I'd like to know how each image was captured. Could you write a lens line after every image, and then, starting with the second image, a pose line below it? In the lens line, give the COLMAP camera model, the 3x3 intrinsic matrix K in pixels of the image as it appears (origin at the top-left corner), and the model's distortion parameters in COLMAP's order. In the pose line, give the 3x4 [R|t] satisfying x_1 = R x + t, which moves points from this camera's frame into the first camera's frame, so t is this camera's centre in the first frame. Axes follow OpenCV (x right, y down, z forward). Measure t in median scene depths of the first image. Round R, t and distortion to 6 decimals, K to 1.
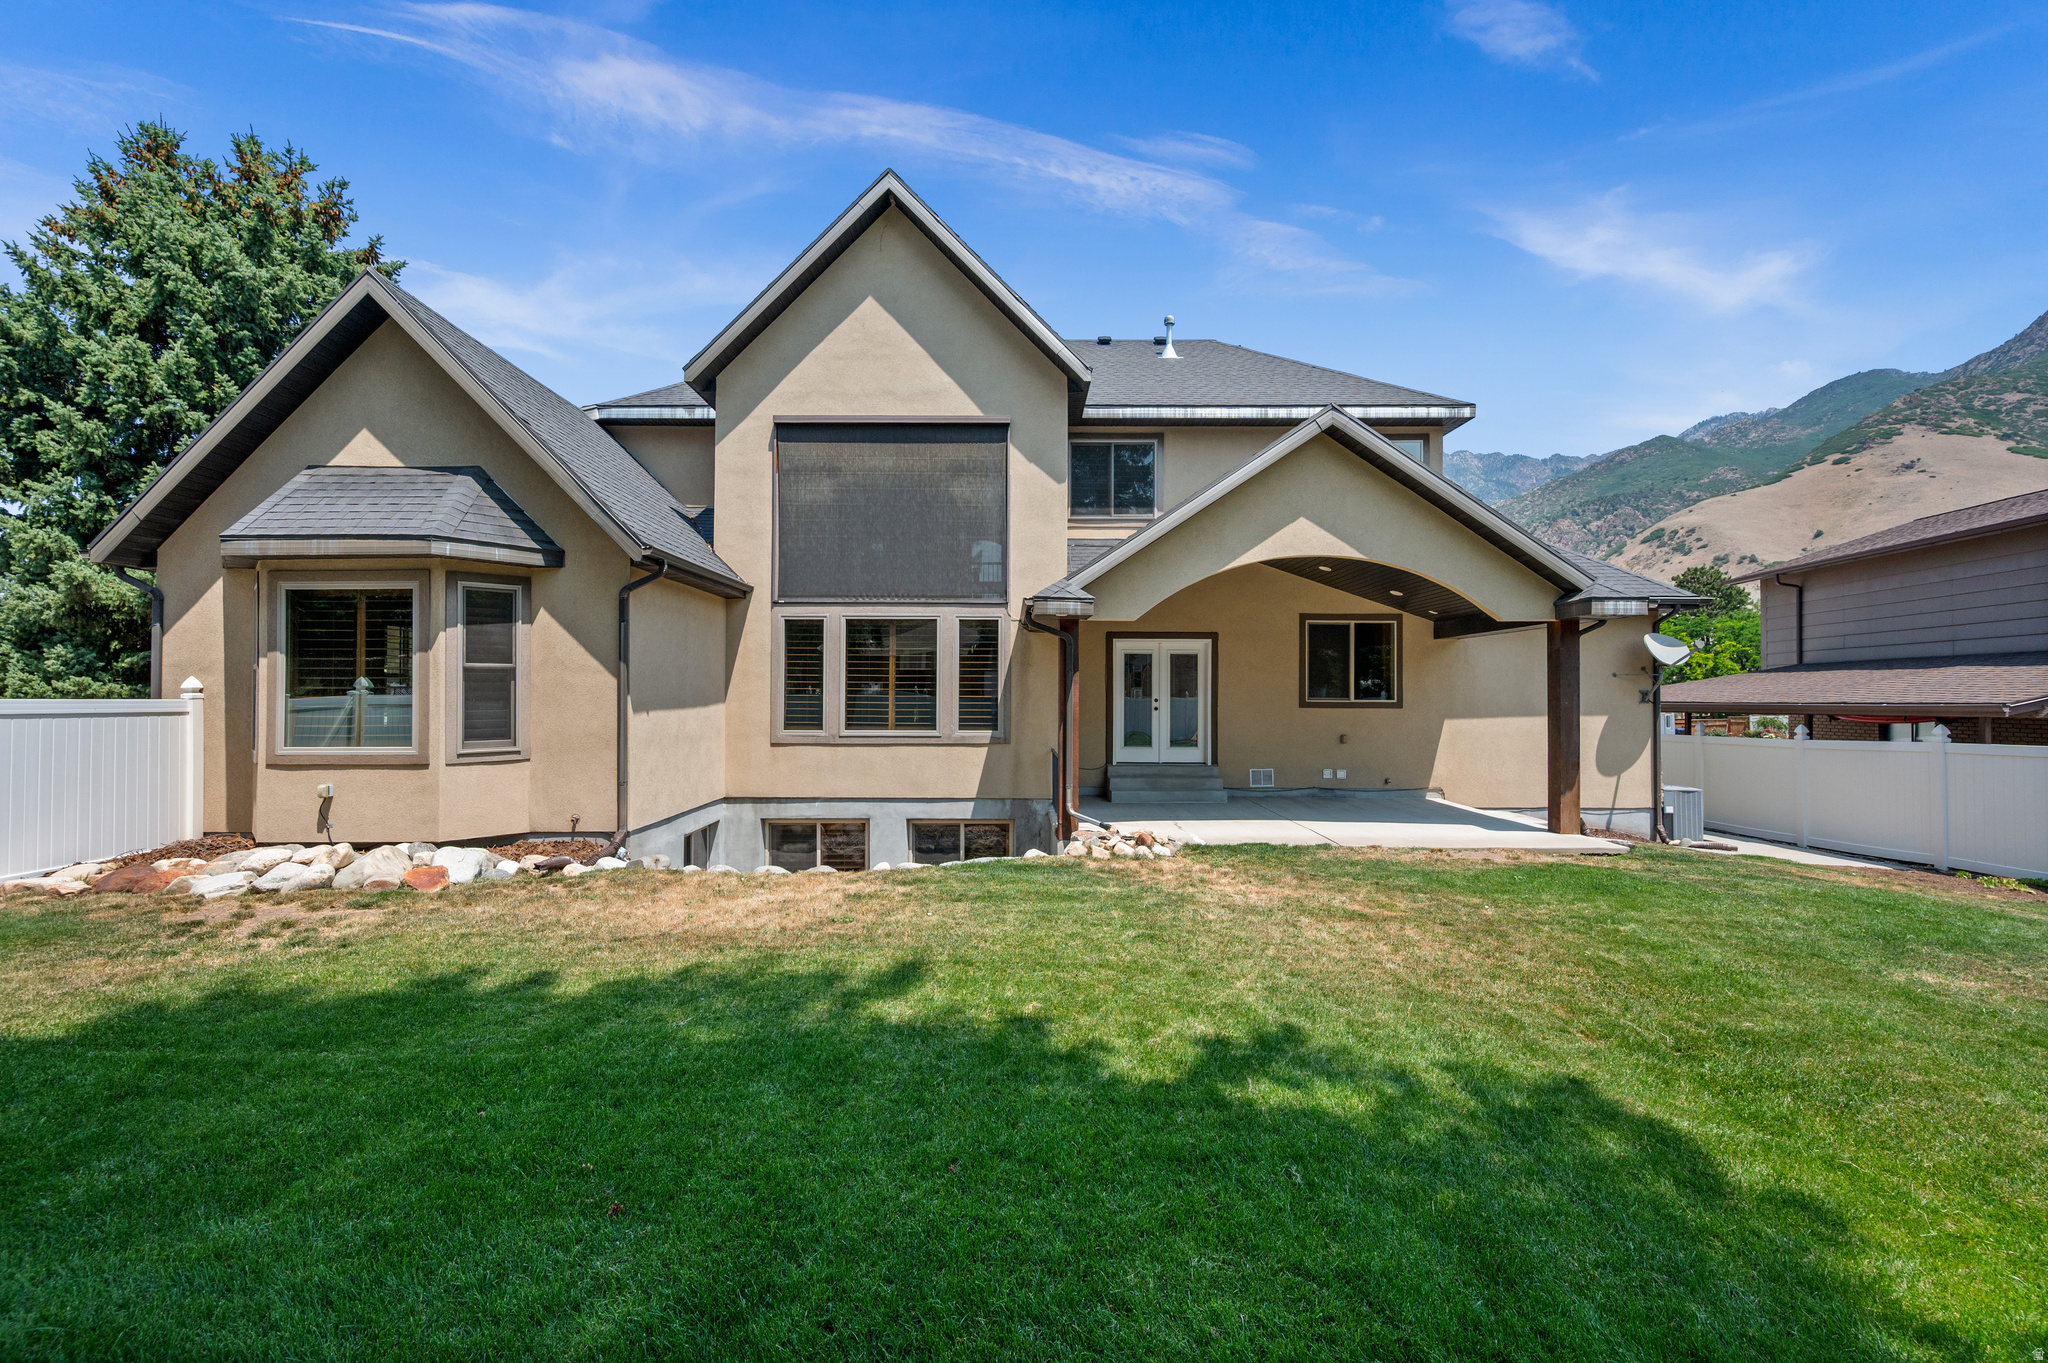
lens RADIAL K [[811.2, 0, 1023.9], [0, 811.2, 690.8], [0, 0, 1]] dist [0.000828, -0.000725]
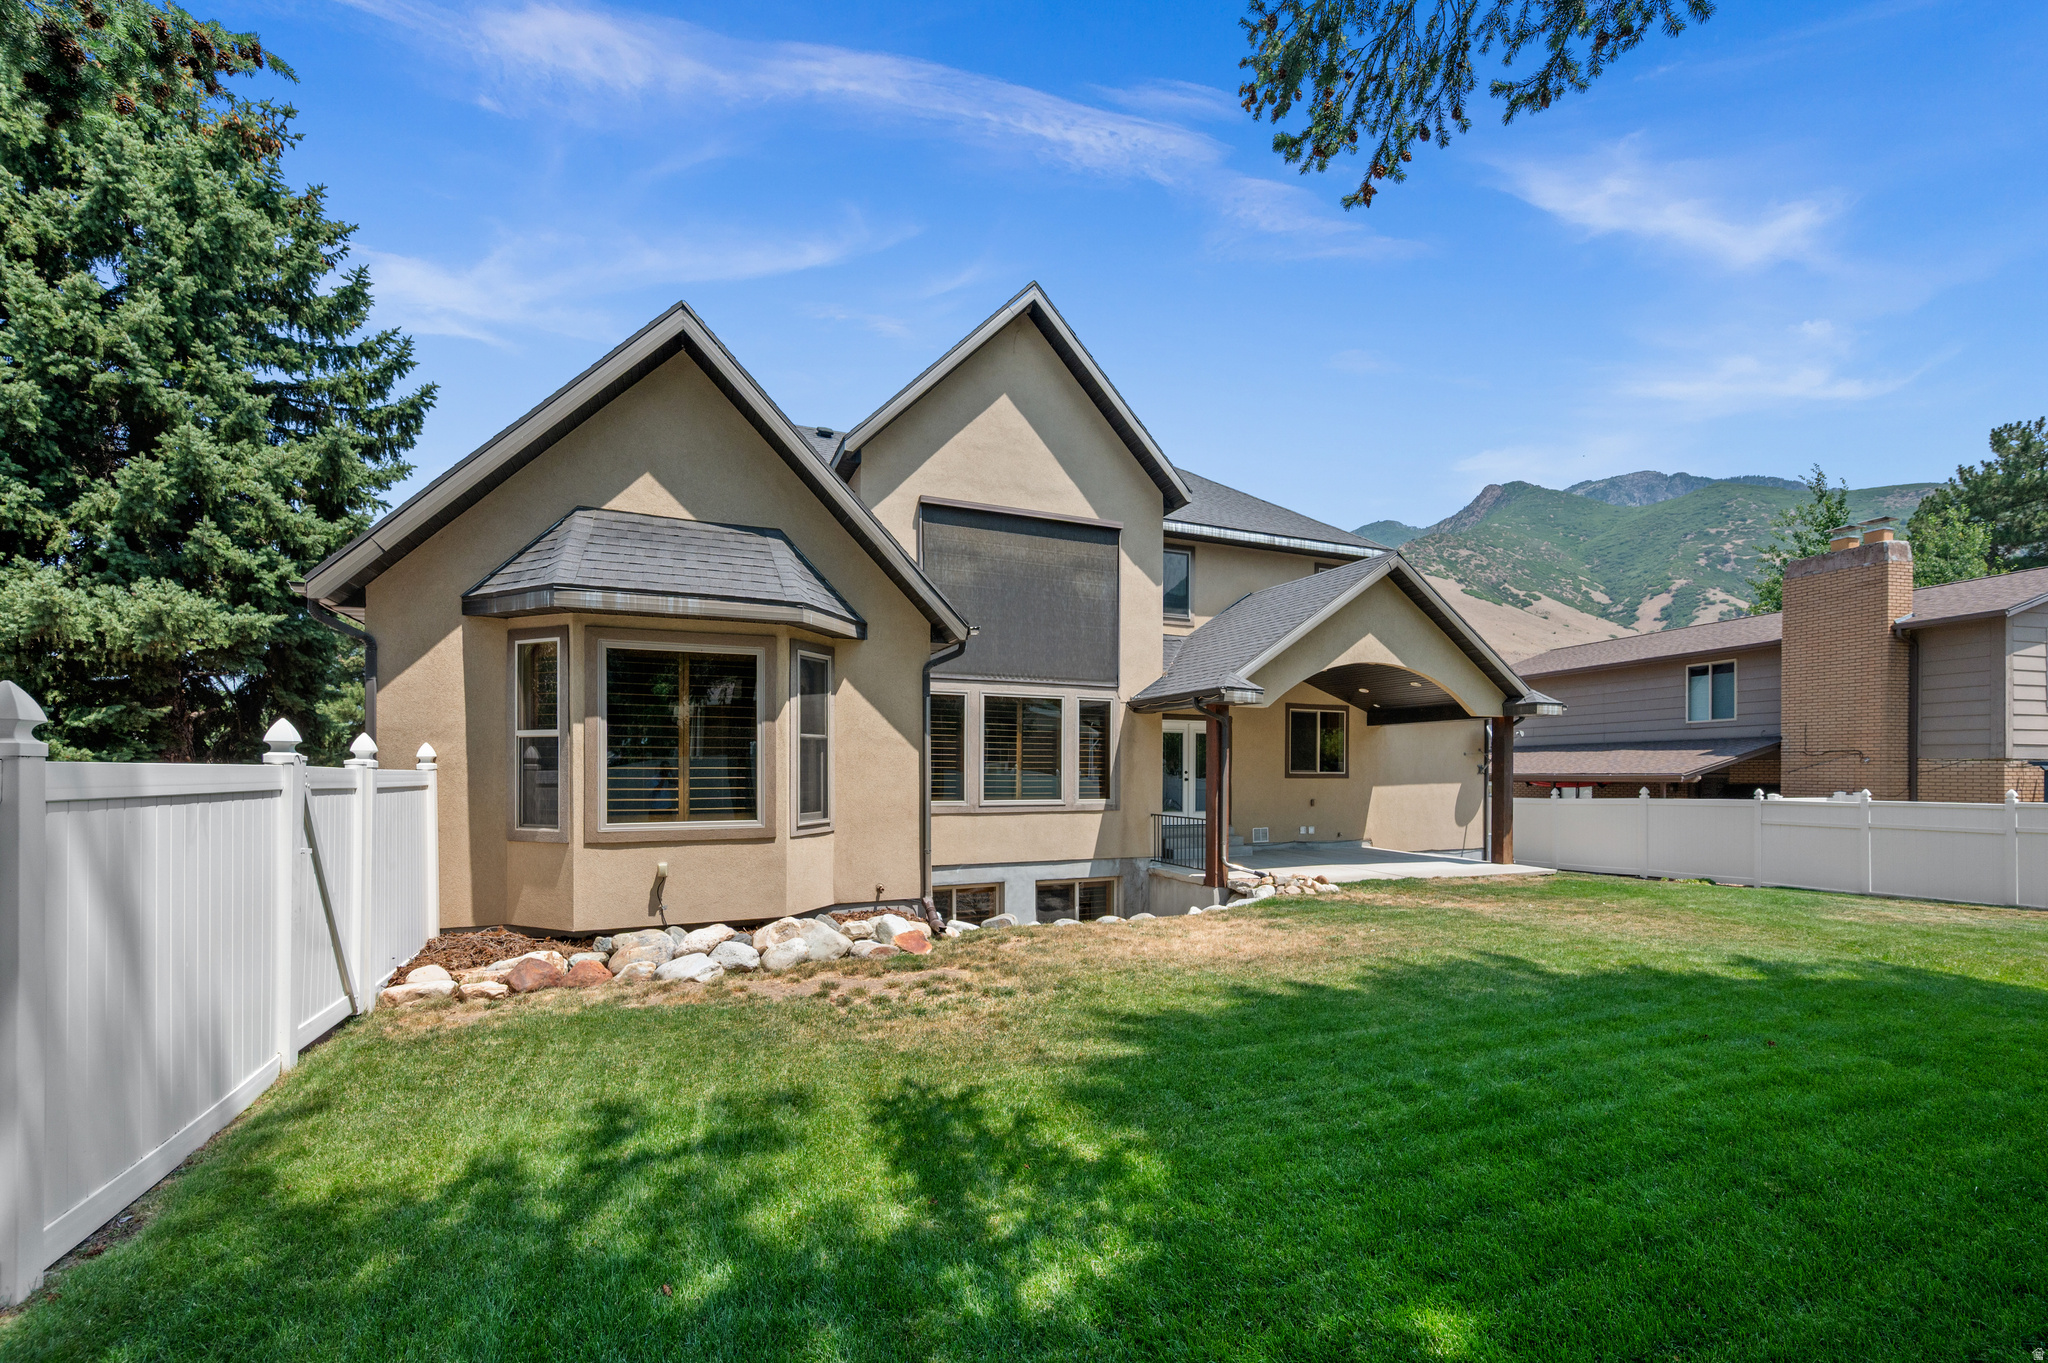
lens RADIAL K [[811.2, 0, 1038.4], [0, 811.2, 777.3], [0, 0, 1]] dist [0.000828, -0.000725]
pose [[0.921633, -0.003004, 0.388052, -0.567998], [-0.003093, 0.999881, 0.015087, 0.002106], [-0.388051, -0.015105, 0.921514, -0.009906]]
